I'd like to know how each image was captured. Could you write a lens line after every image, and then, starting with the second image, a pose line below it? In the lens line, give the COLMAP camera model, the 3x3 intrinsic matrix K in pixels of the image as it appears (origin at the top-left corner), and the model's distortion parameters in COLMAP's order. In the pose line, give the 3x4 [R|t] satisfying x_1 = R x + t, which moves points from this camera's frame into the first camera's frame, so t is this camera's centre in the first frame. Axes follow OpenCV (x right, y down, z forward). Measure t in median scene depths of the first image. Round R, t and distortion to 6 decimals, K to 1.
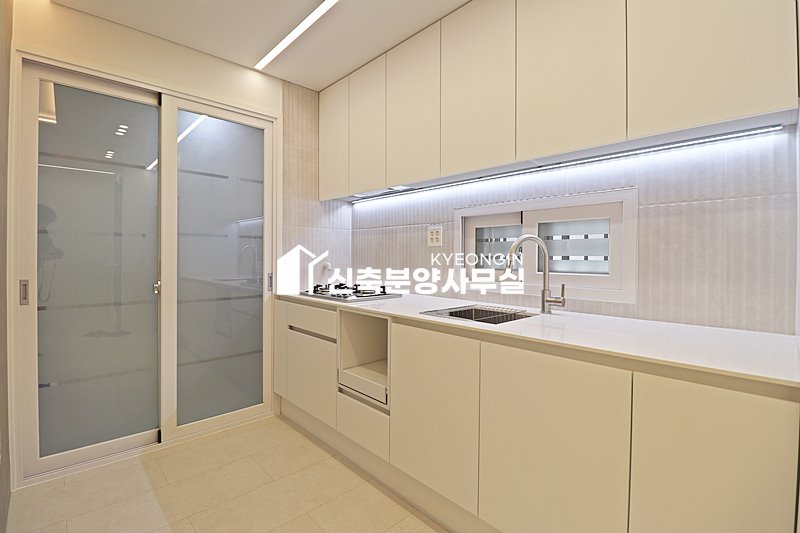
lens RADIAL K [[372.9, 0, 397.8], [0, 372.9, 260.0], [0, 0, 1]] dist [-0.000818, -0.014660]
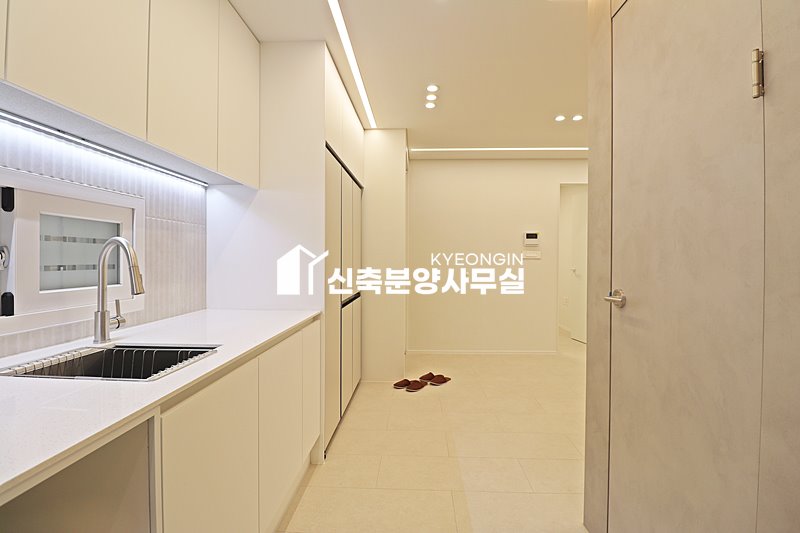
lens RADIAL K [[369.7, 0, 400.8], [0, 369.7, 260.4], [0, 0, 1]] dist [0.000144, -0.013574]
pose [[-0.699035, -0.014212, 0.714947, -0.633258], [-0.007116, 0.999891, 0.012919, -0.040377], [-0.715052, 0.003943, -0.699060, 1.260746]]
